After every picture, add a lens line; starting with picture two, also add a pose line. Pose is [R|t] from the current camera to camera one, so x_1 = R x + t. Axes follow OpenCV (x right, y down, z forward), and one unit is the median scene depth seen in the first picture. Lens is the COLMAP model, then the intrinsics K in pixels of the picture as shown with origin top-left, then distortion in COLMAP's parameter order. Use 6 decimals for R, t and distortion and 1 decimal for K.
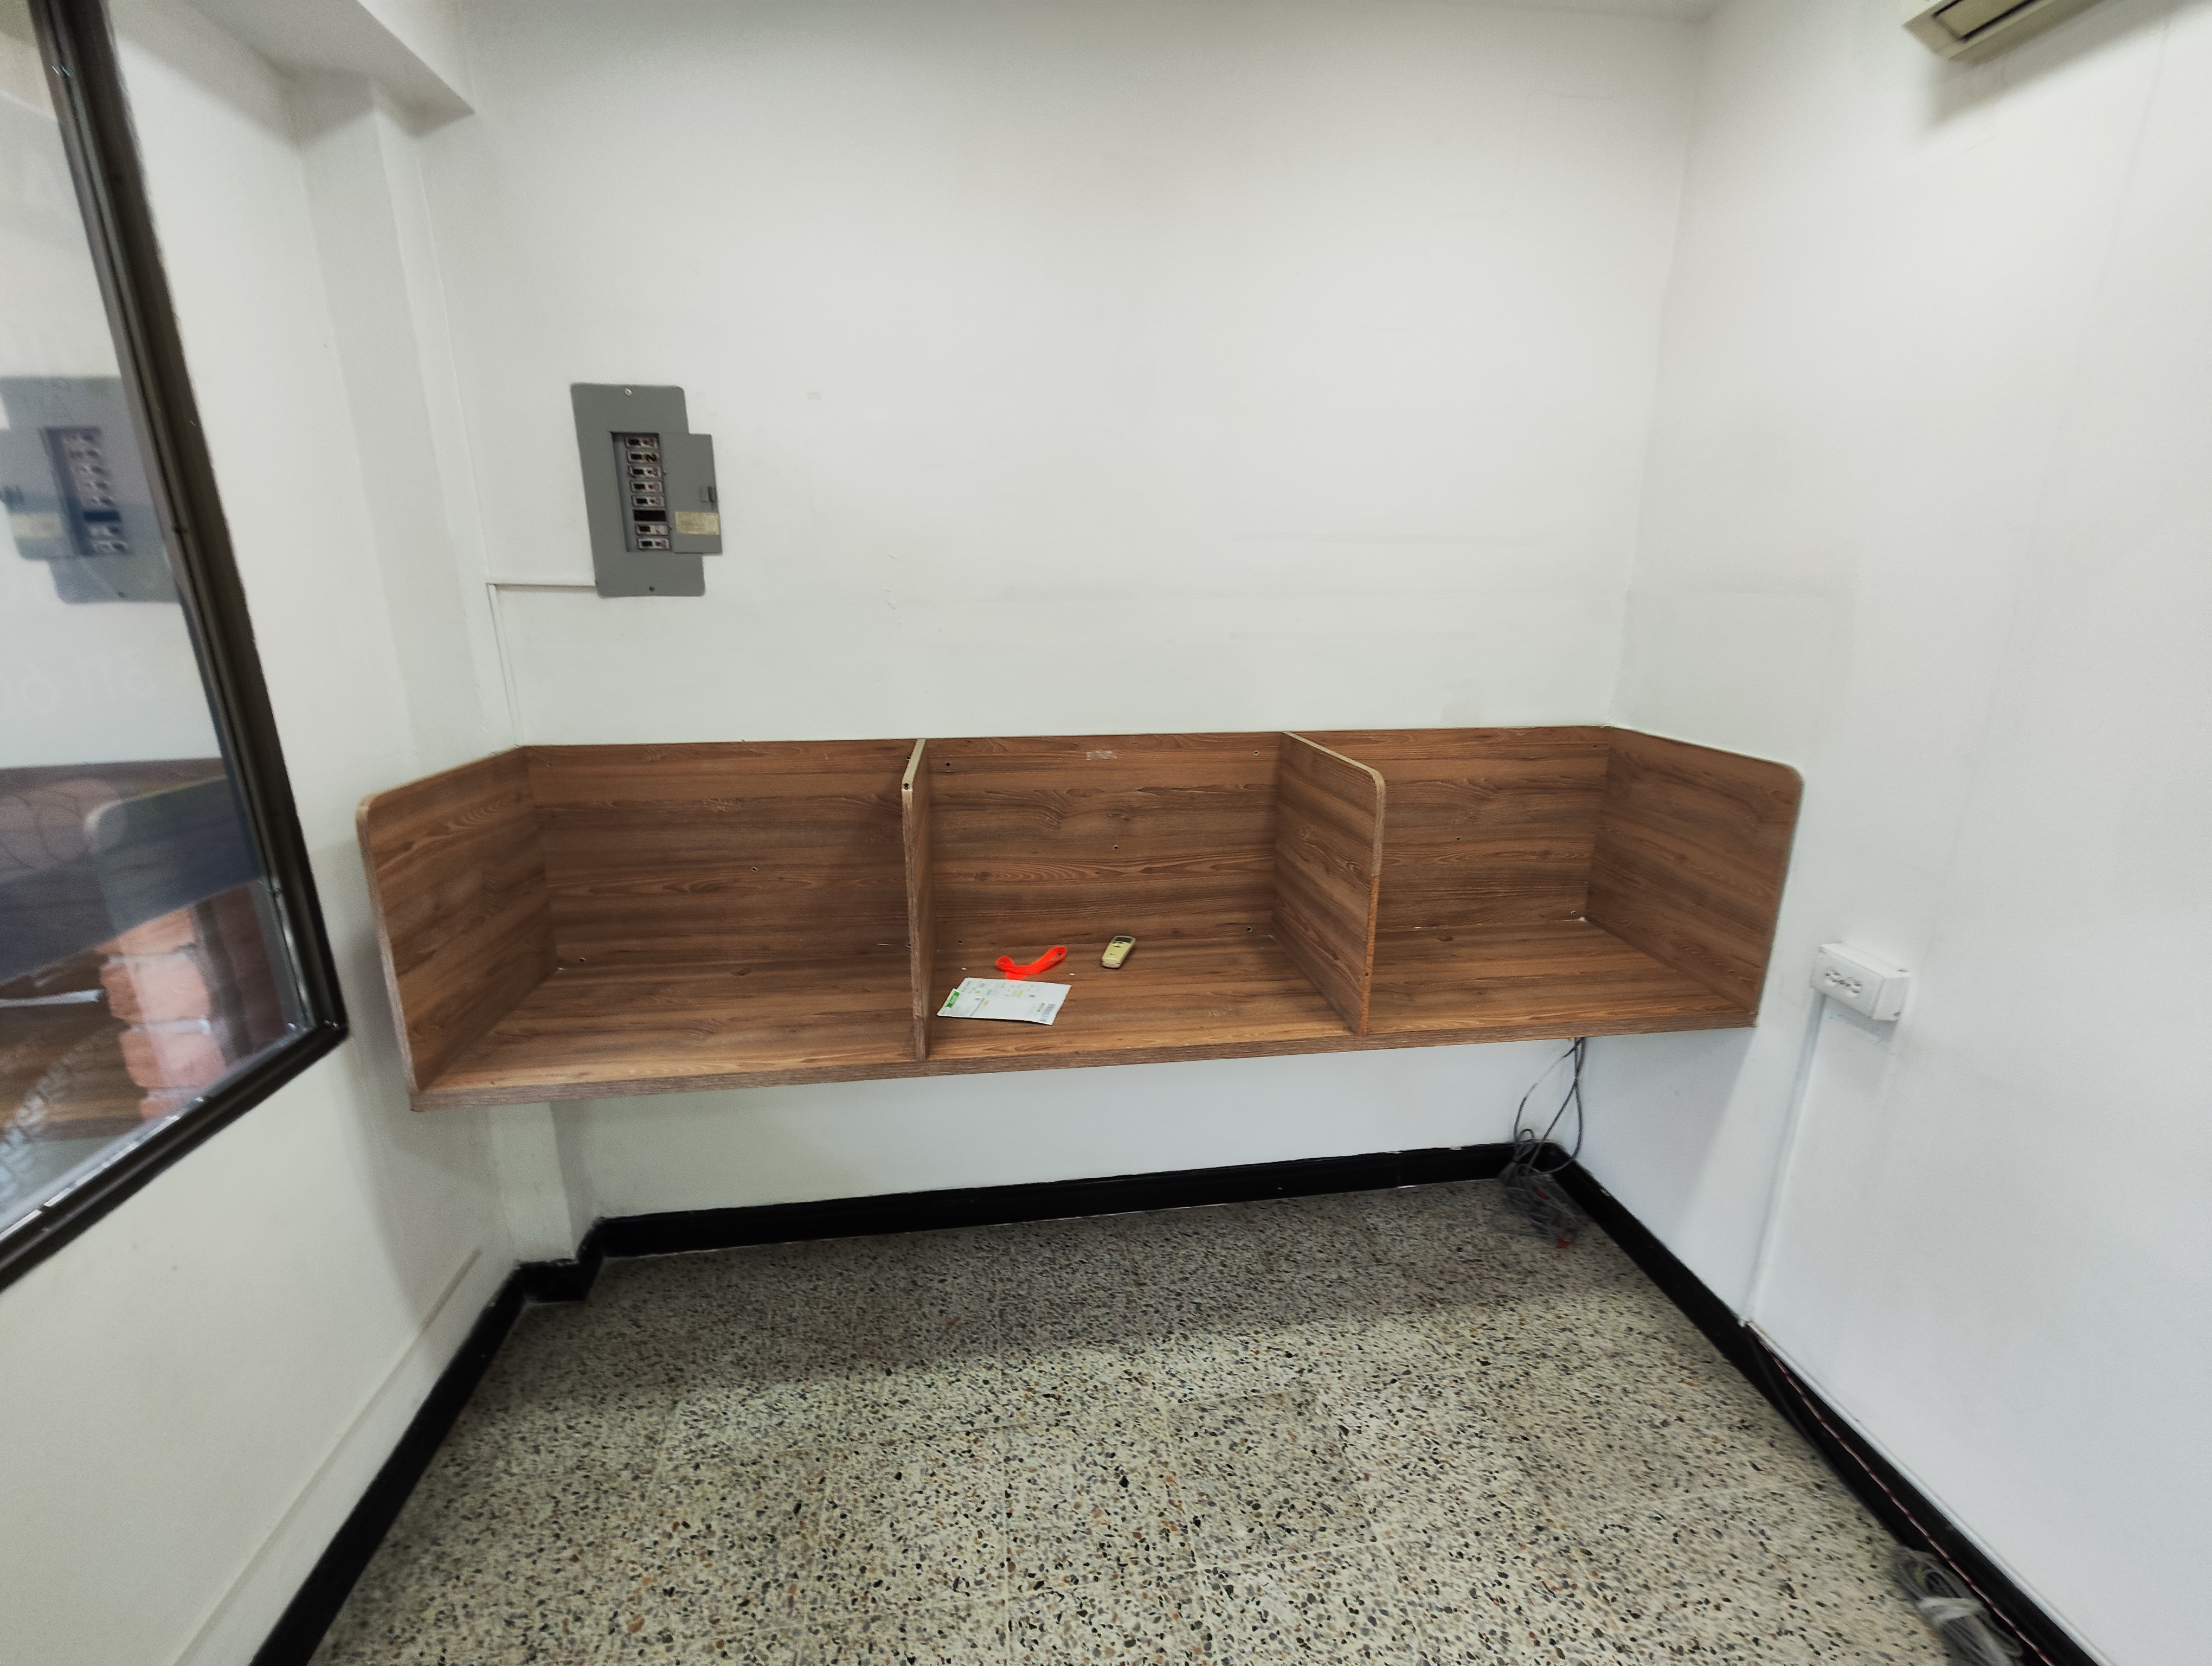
lens RADIAL K [[911.8, 0, 1101.2], [0, 911.8, 841.0], [0, 0, 1]] dist [-0.001047, 0.000287]
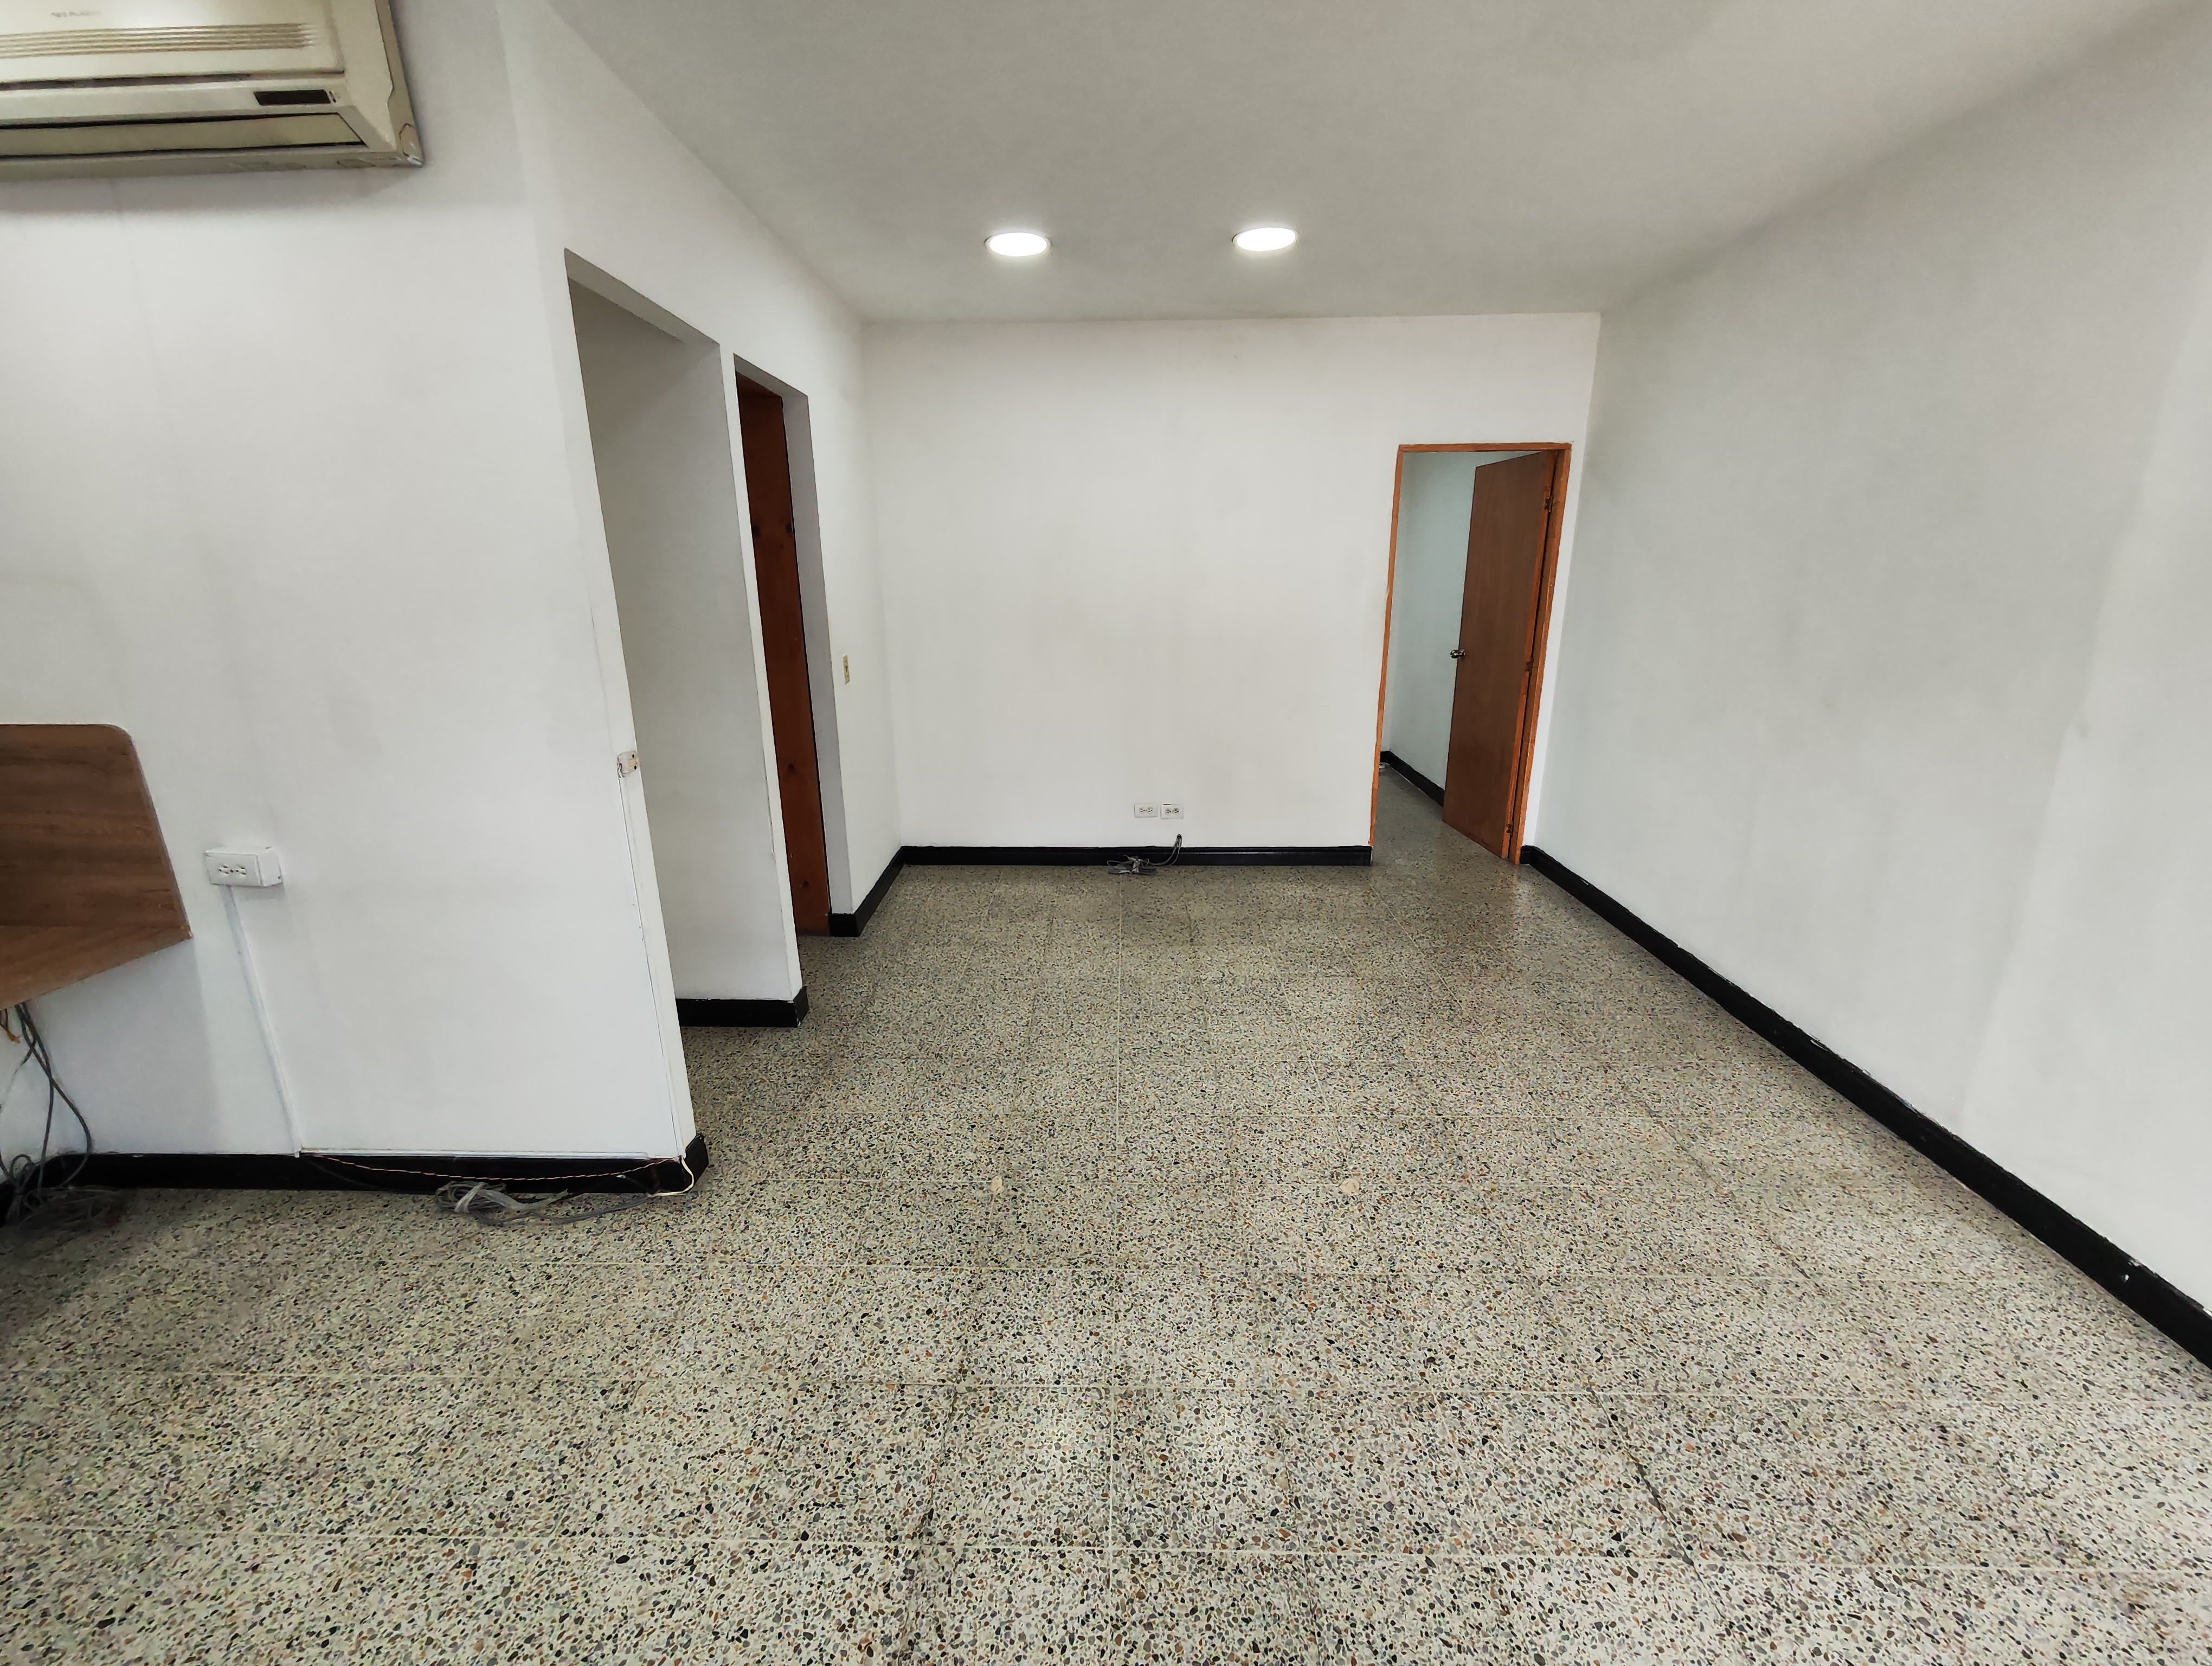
lens RADIAL K [[912.0, 0, 1106.0], [0, 912.0, 833.0], [0, 0, 1]] dist [0.000276, 0.000218]
pose [[0.154722, -0.268714, 0.950712, -0.206551], [0.265181, 0.938283, 0.222044, 0.117841], [-0.951704, 0.217756, 0.216431, -0.436246]]
